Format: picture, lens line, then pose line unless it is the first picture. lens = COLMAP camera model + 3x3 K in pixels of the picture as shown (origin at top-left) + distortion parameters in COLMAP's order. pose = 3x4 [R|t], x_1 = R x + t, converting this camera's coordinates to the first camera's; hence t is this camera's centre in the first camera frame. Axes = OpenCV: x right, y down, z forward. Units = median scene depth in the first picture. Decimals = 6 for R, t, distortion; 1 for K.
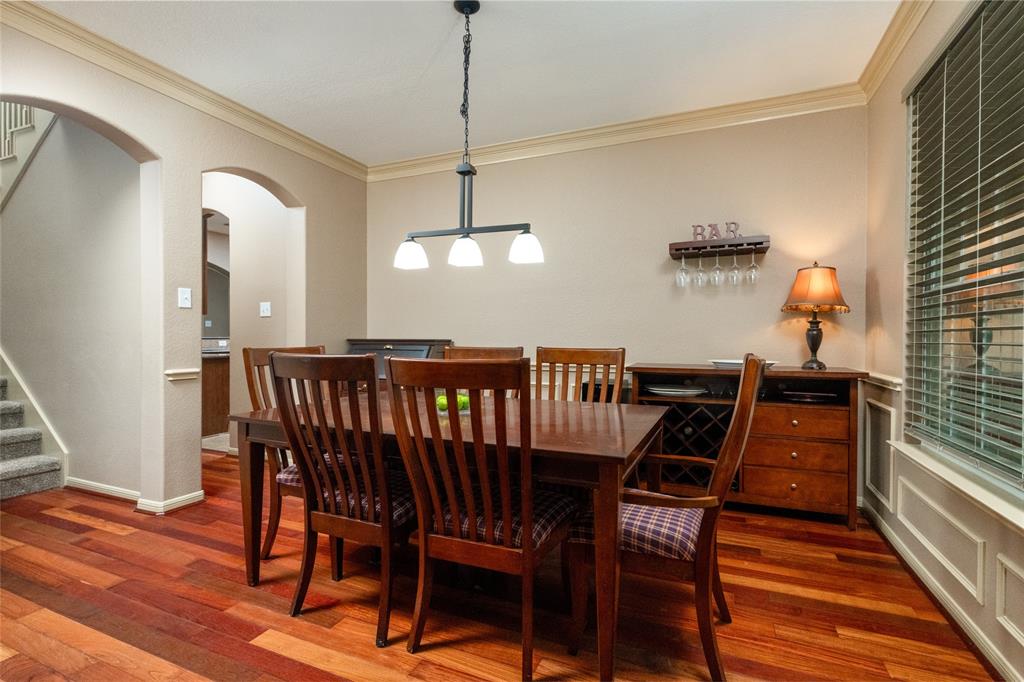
lens RADIAL K [[479.1, 0, 512.5], [0, 479.1, 340.4], [0, 0, 1]] dist [-0.003909, -0.000095]
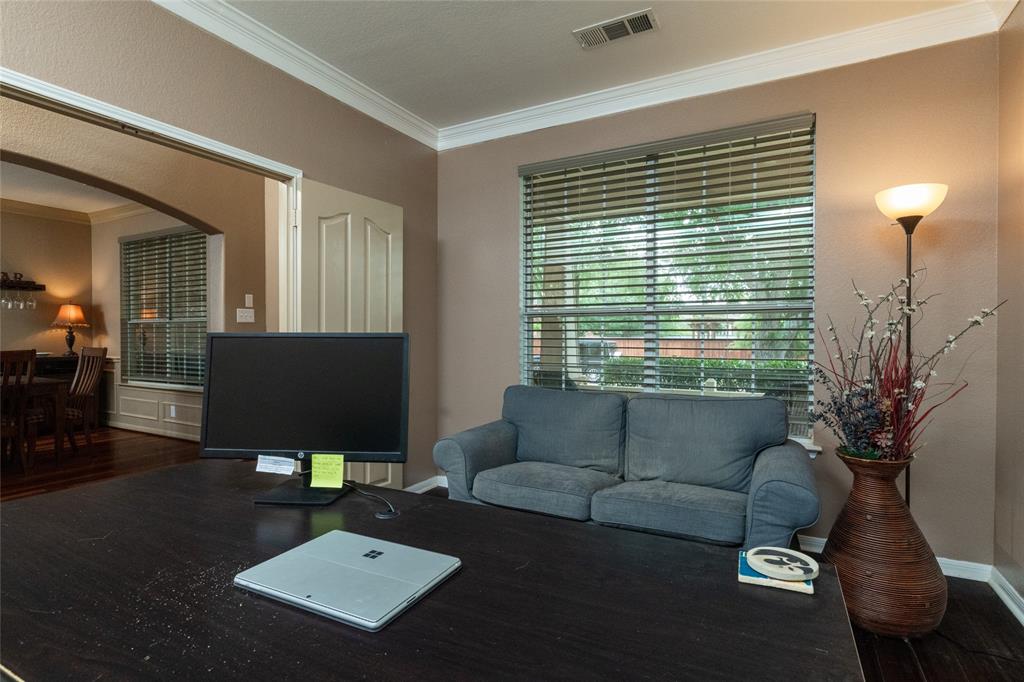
lens RADIAL K [[501.9, 0, 512.9], [0, 501.9, 341.3], [0, 0, 1]] dist [0.000703, 0.000999]
pose [[0.072049, -0.003662, 0.997394, -1.300905], [0.010731, 0.999938, 0.002896, 0.014001], [-0.997343, 0.010494, 0.072084, -0.963914]]
